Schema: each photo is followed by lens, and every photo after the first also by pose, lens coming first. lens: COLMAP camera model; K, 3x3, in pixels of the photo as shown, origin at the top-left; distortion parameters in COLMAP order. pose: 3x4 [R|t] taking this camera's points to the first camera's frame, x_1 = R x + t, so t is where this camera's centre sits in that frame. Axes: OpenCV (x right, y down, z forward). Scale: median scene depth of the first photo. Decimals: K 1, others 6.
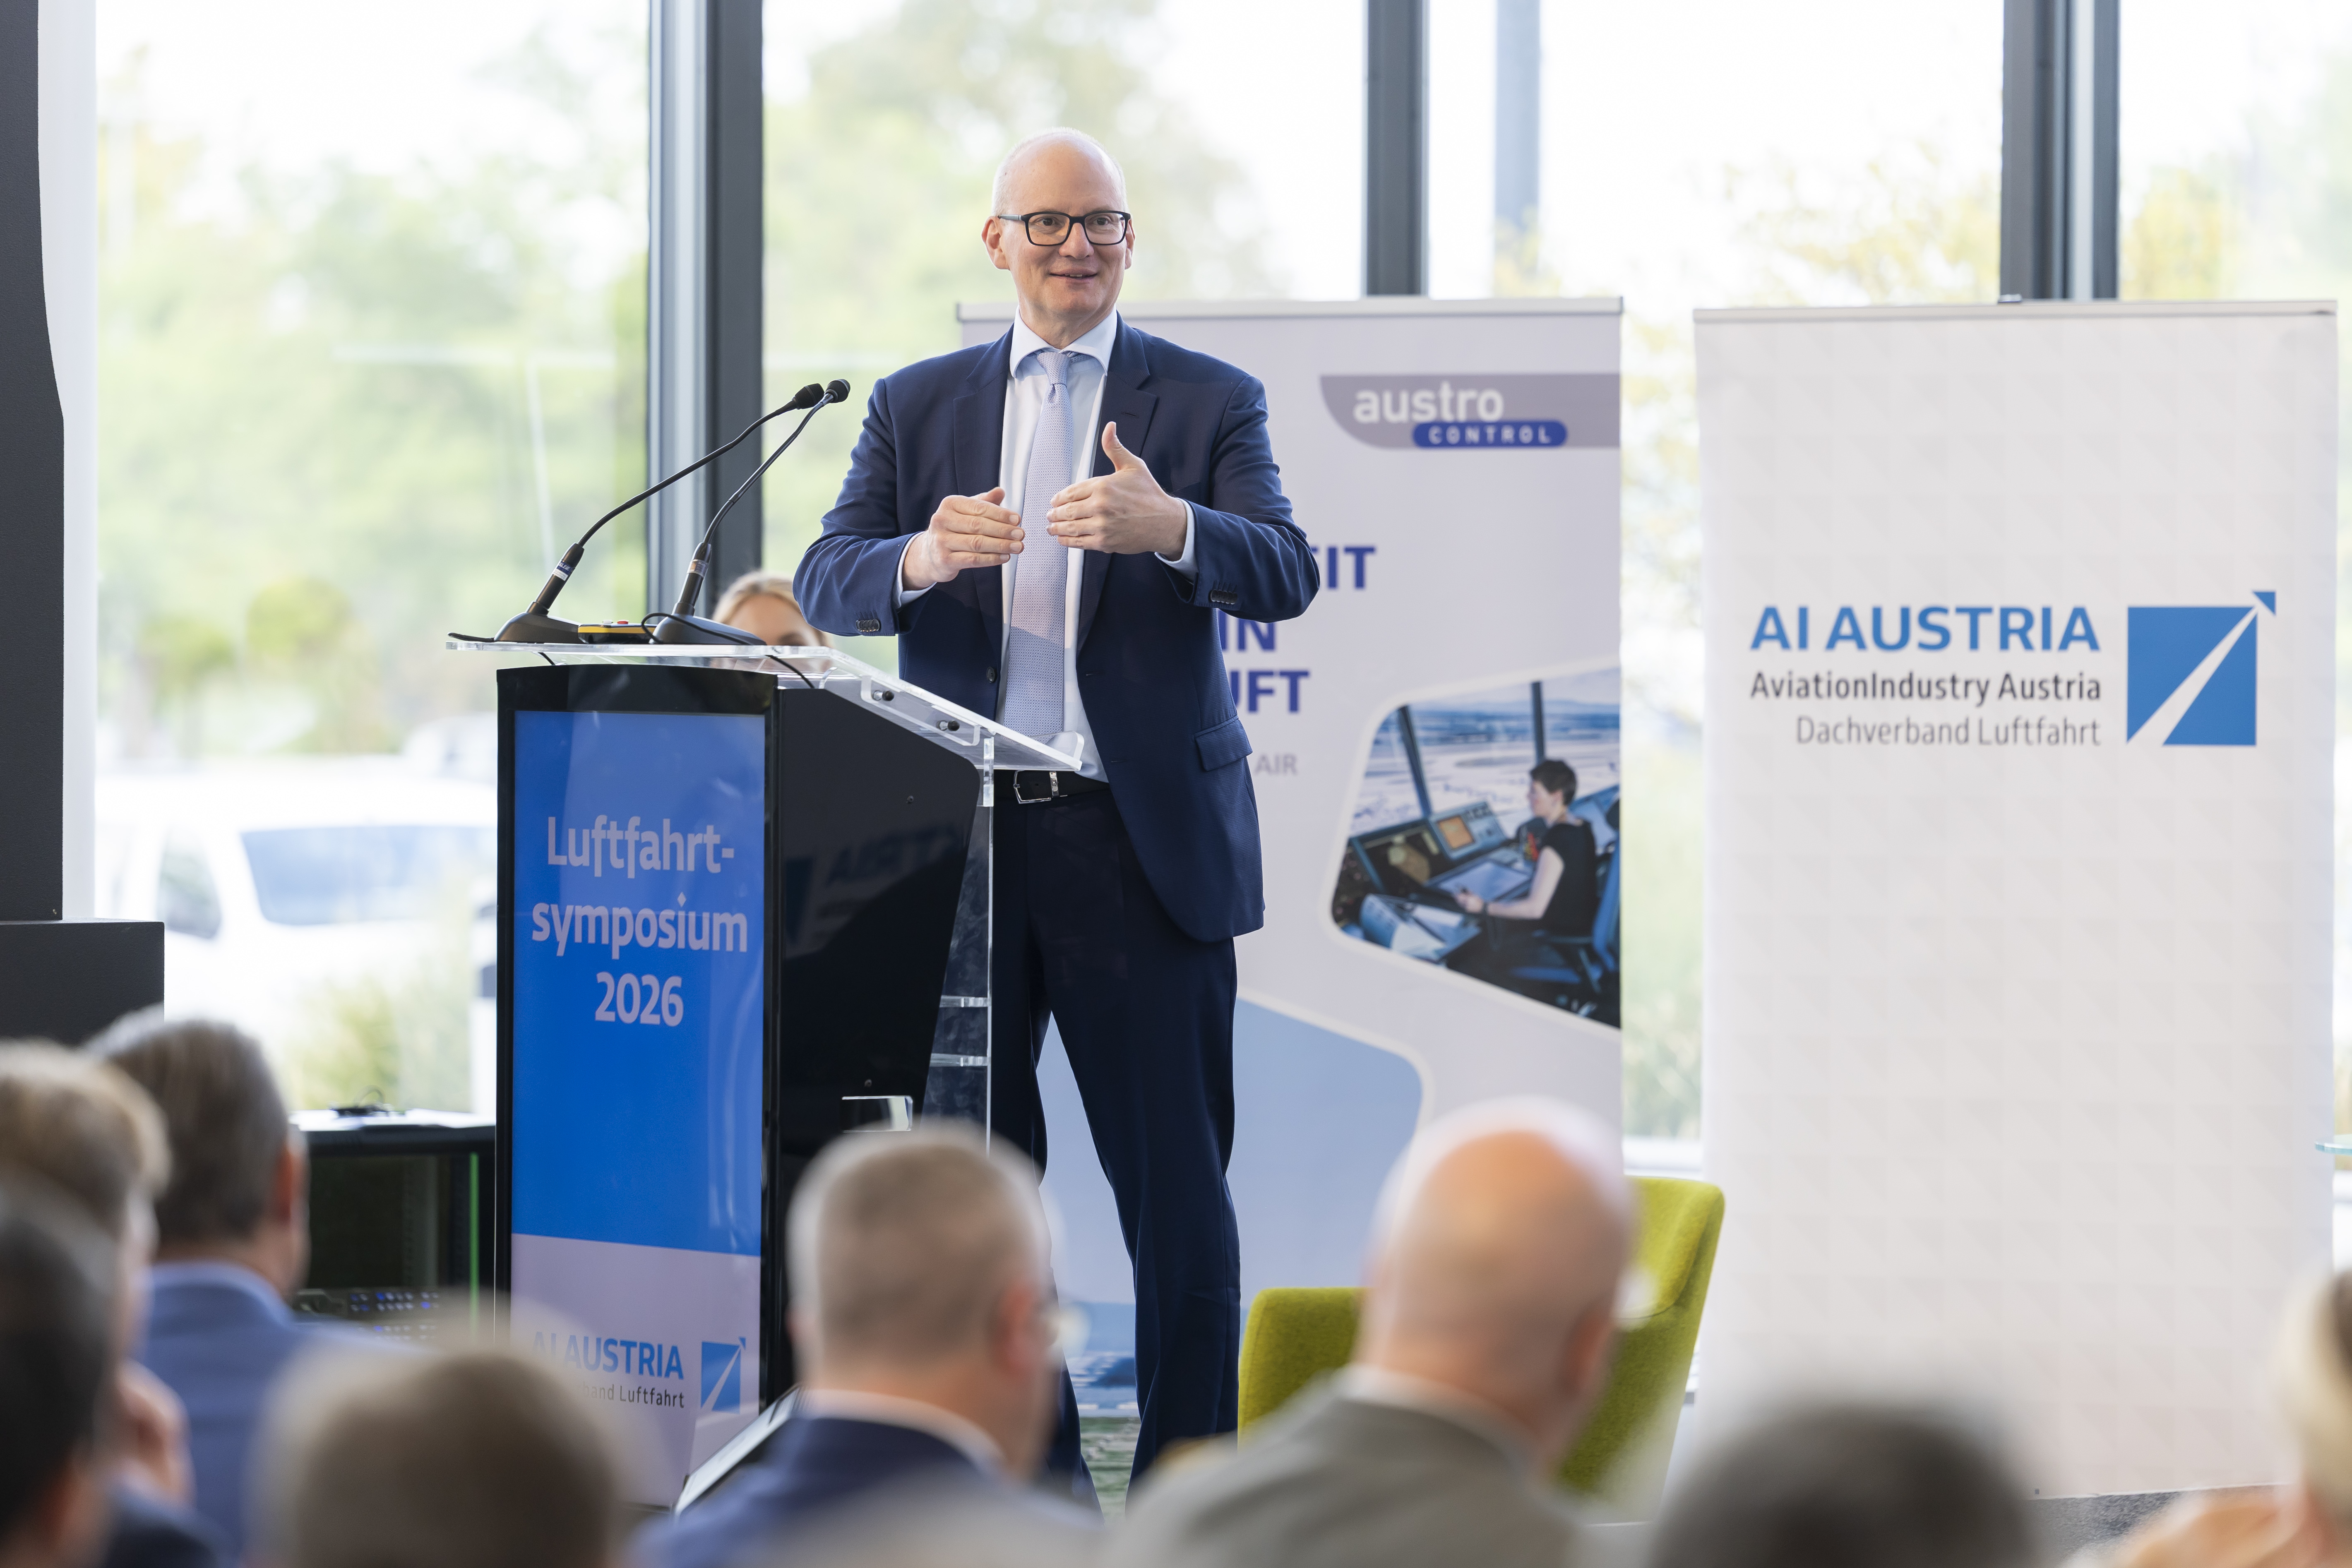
lens RADIAL K [[11086.7, 0, 1176.2], [0, 11086.7, 779.1], [0, 0, 1]] dist [-0.111932, 5.181257]
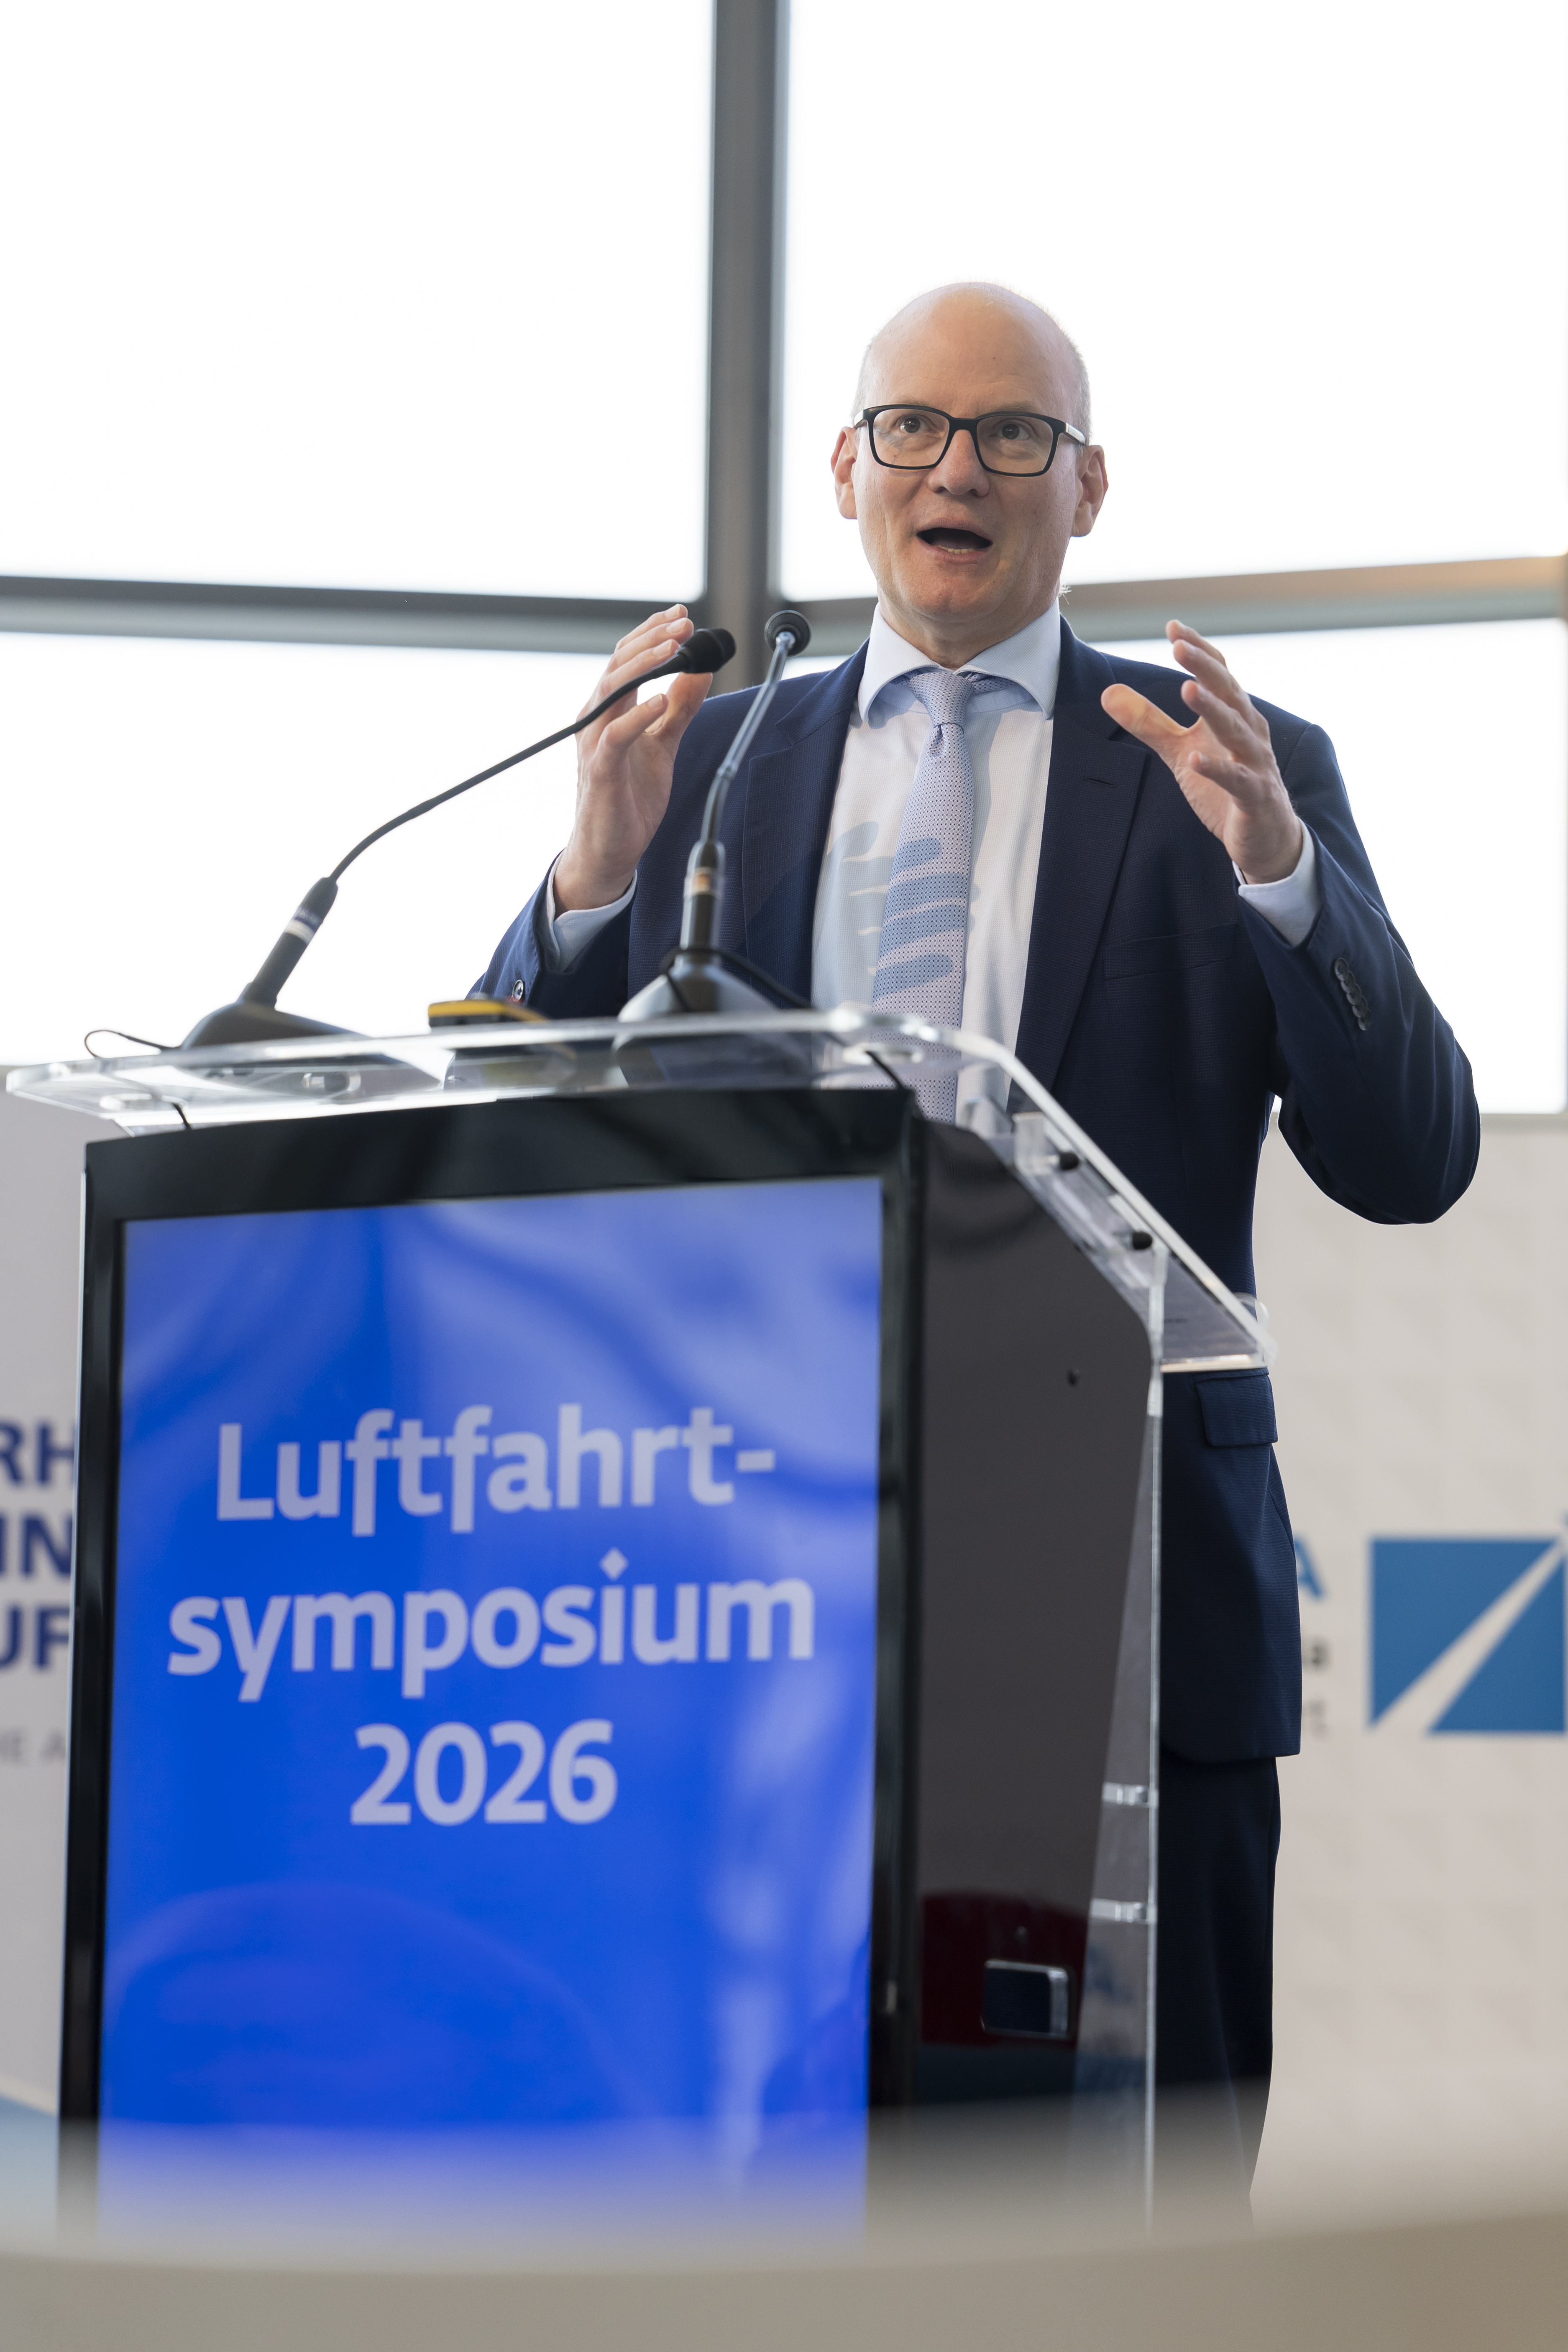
lens RADIAL K [[8156.0, 0, 866.1], [0, 8156.0, 1237.8], [0, 0, 1]] dist [0.187836, -1.555432]
pose [[0.920746, 0.060490, 0.385445, -0.140963], [-0.004848, 0.989606, -0.143723, 0.039131], [-0.390132, 0.130464, 0.911469, 0.532792]]
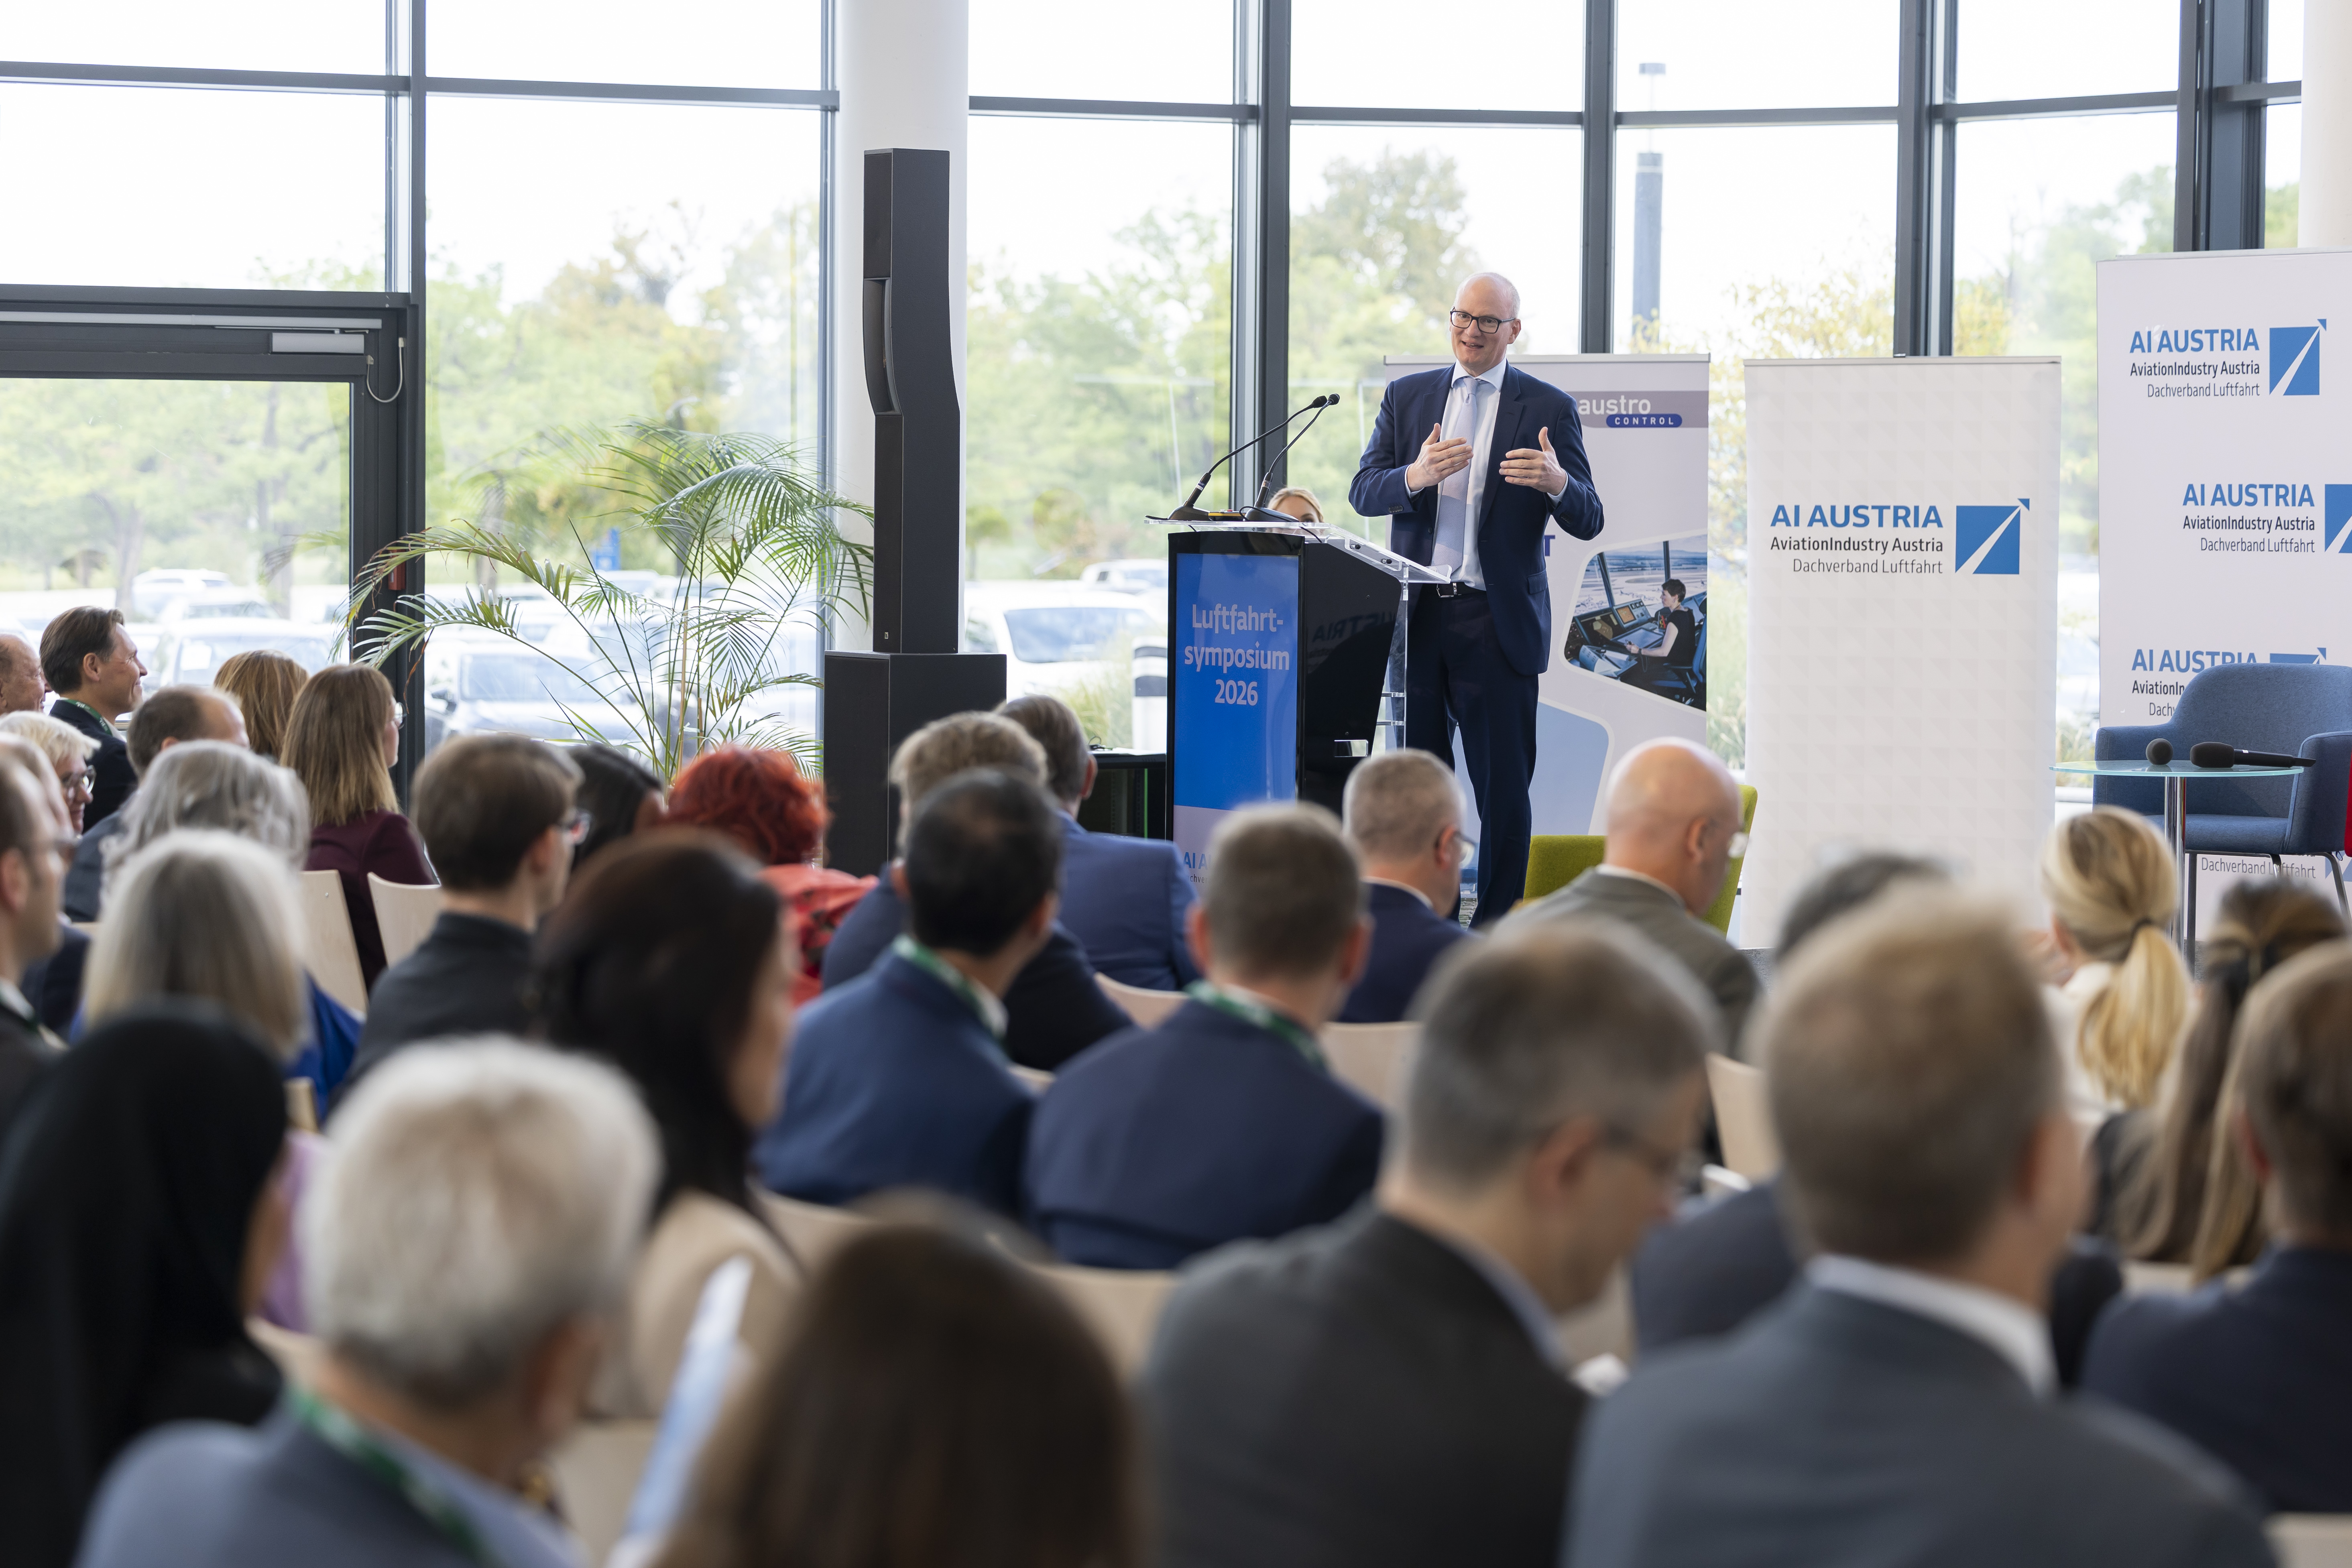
lens RADIAL K [[5521.6, 0, 1177.2], [0, 5521.6, 784.9], [0, 0, 1]] dist [0.009718, 0.142686]
pose [[0.998651, 0.006625, -0.051494, -0.004982], [-0.004795, 0.999355, 0.035585, 0.000316], [0.051696, -0.035290, 0.998039, -0.027372]]
